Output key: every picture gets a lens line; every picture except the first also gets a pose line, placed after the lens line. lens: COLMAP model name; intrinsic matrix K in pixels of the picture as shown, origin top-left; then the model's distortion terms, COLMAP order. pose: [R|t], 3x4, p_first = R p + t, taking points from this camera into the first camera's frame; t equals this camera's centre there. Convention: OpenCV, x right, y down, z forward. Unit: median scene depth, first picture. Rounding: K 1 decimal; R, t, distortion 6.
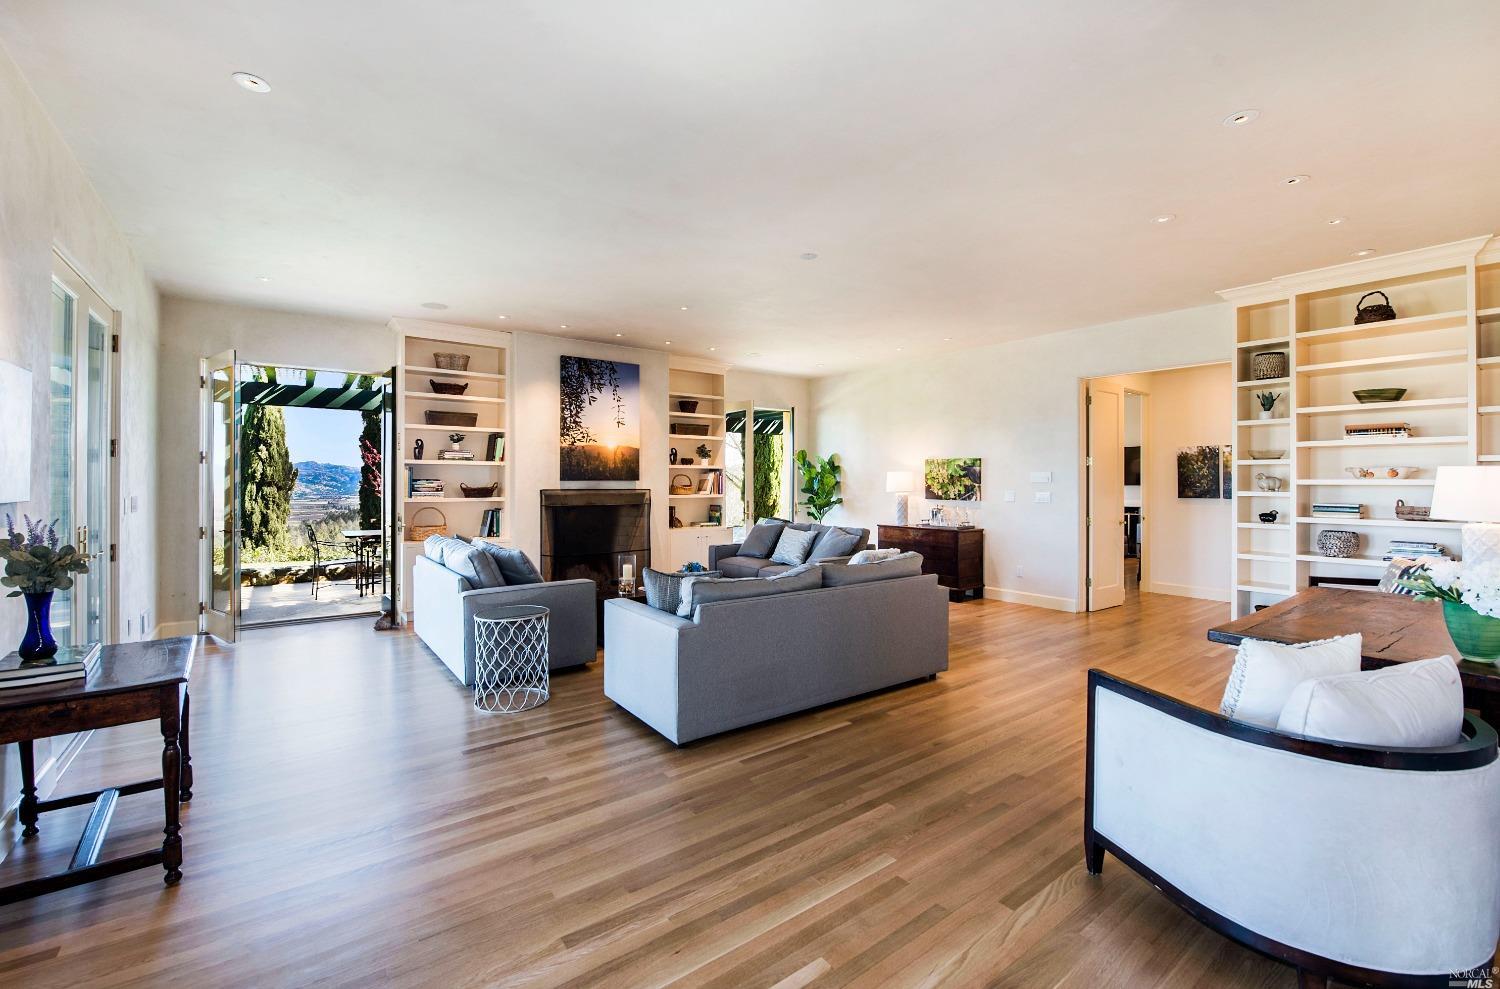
lens RADIAL K [[630.1, 0, 750.0], [0, 630.1, 494.5], [0, 0, 1]] dist [-0.000293, -0.000031]
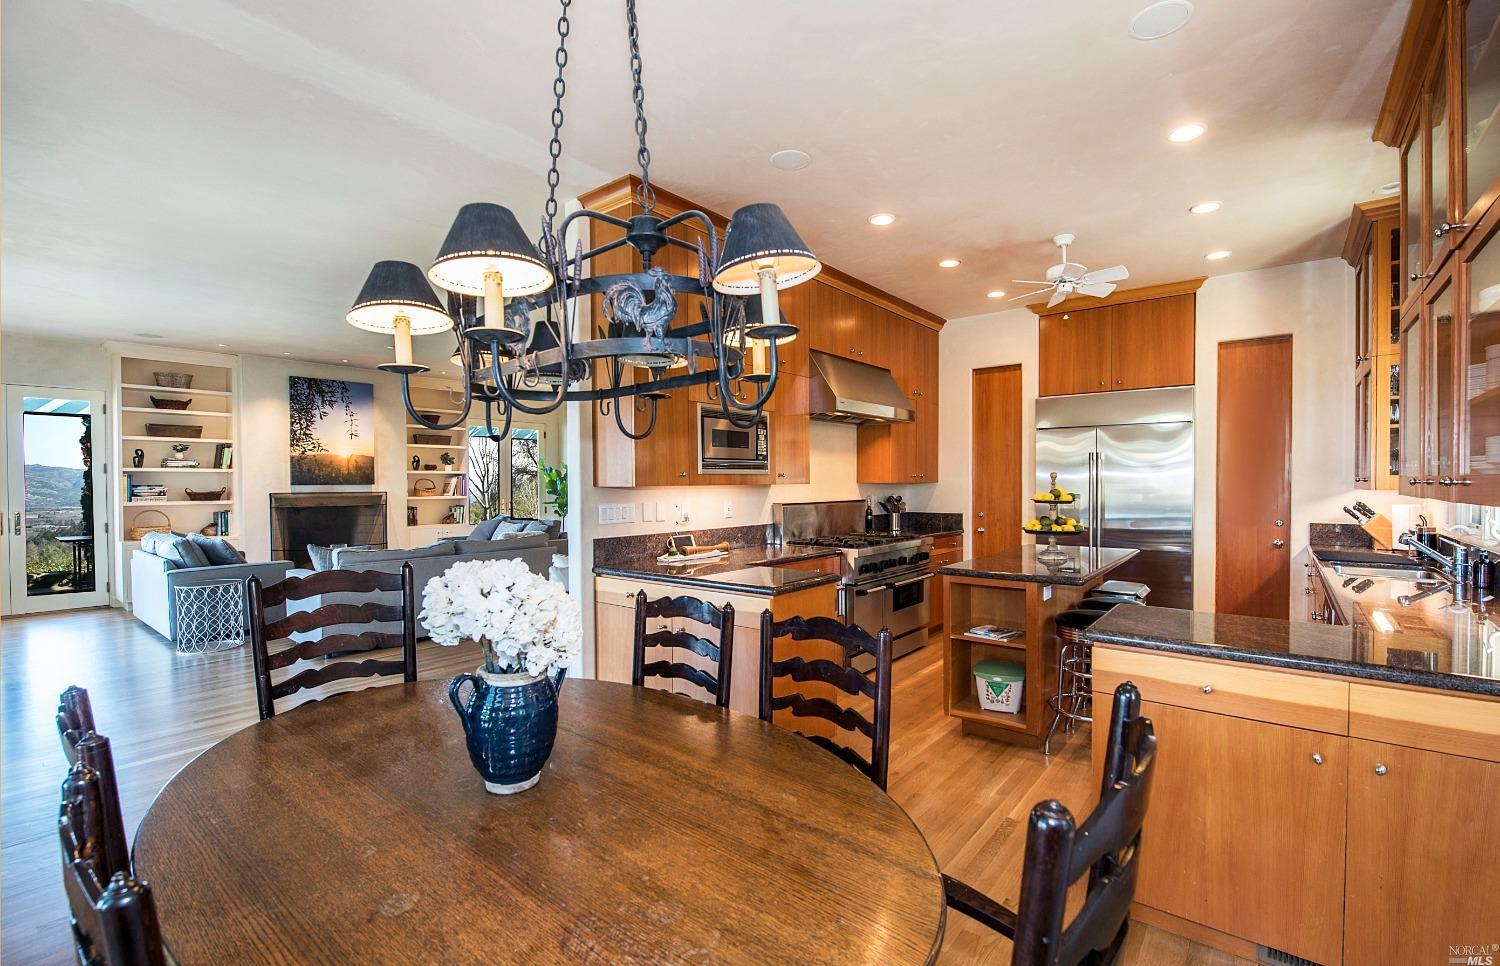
lens RADIAL K [[655.6, 0, 784.1], [0, 655.6, 502.3], [0, 0, 1]] dist [-0.004404, -0.000445]
pose [[0.966477, -0.015336, 0.256297, 0.258763], [0.013162, 0.999861, 0.010198, 0.008763], [-0.256417, -0.006483, 0.966544, -0.378014]]
